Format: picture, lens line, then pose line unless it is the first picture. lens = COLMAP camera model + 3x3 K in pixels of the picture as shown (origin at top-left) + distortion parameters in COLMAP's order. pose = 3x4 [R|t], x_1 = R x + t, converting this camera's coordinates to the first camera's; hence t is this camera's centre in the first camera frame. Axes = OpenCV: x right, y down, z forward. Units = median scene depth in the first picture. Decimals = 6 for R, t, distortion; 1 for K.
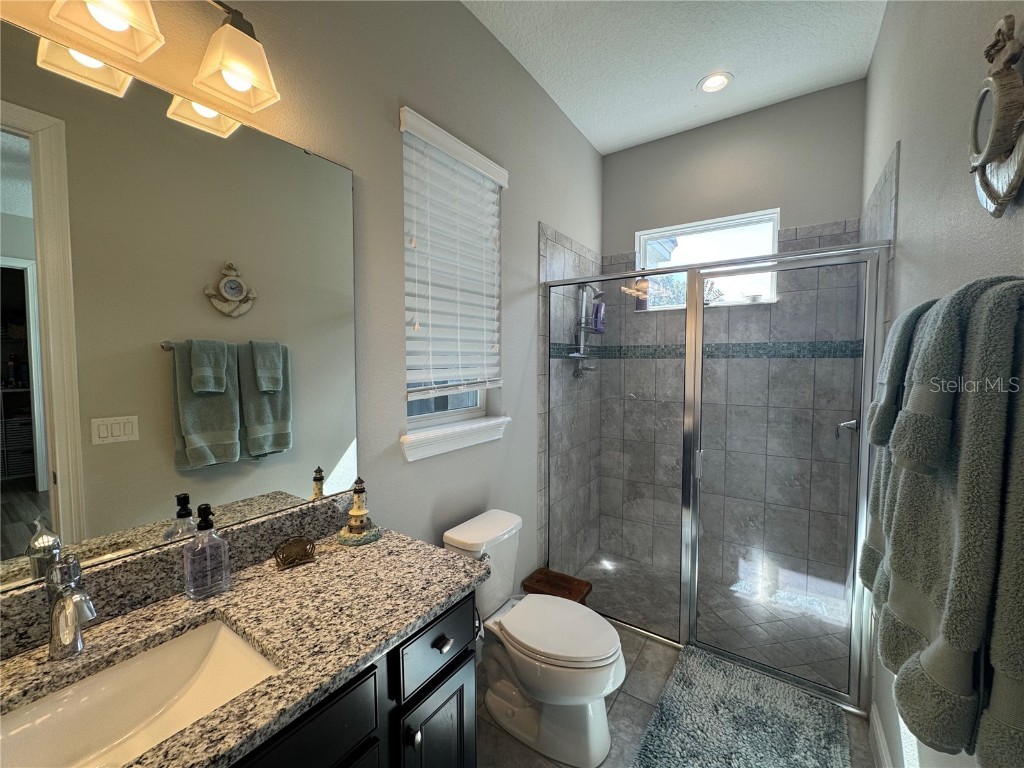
lens RADIAL K [[406.9, 0, 507.2], [0, 406.9, 381.5], [0, 0, 1]] dist [-0.004138, -0.000117]
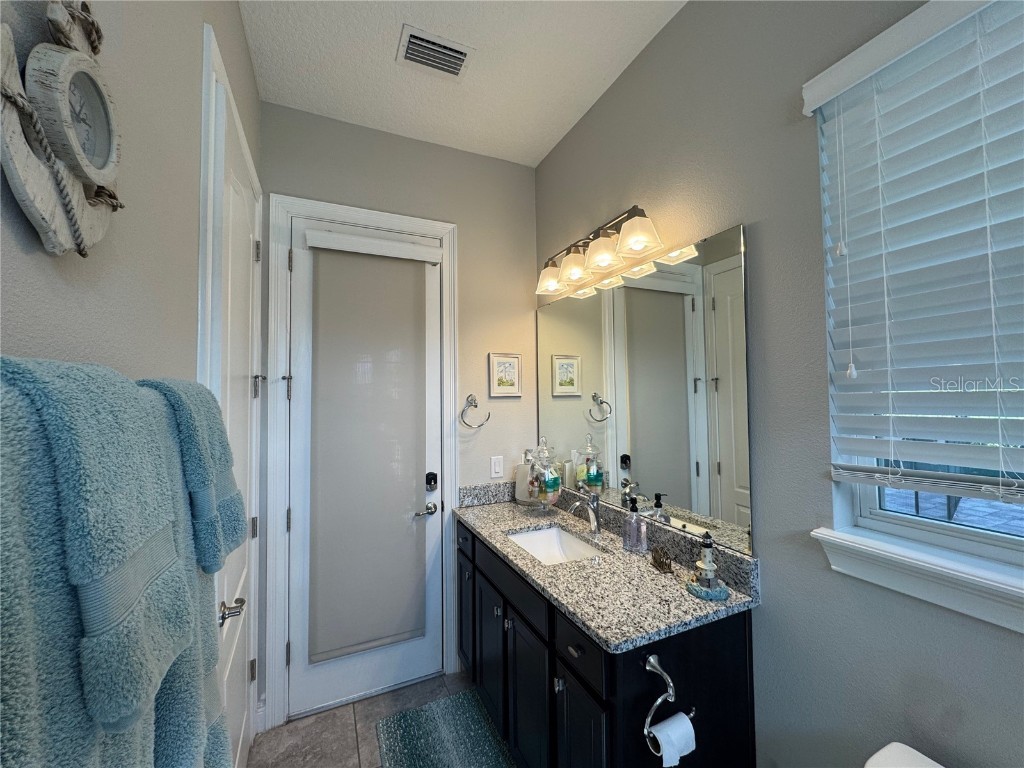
lens RADIAL K [[406.9, 0, 507.8], [0, 406.9, 382.1], [0, 0, 1]] dist [-0.004138, -0.000117]
pose [[-0.506149, -0.020100, -0.862212, 0.931504], [-0.031978, 0.999478, -0.004527, -0.140366], [0.861853, 0.025280, -0.506527, 1.296613]]
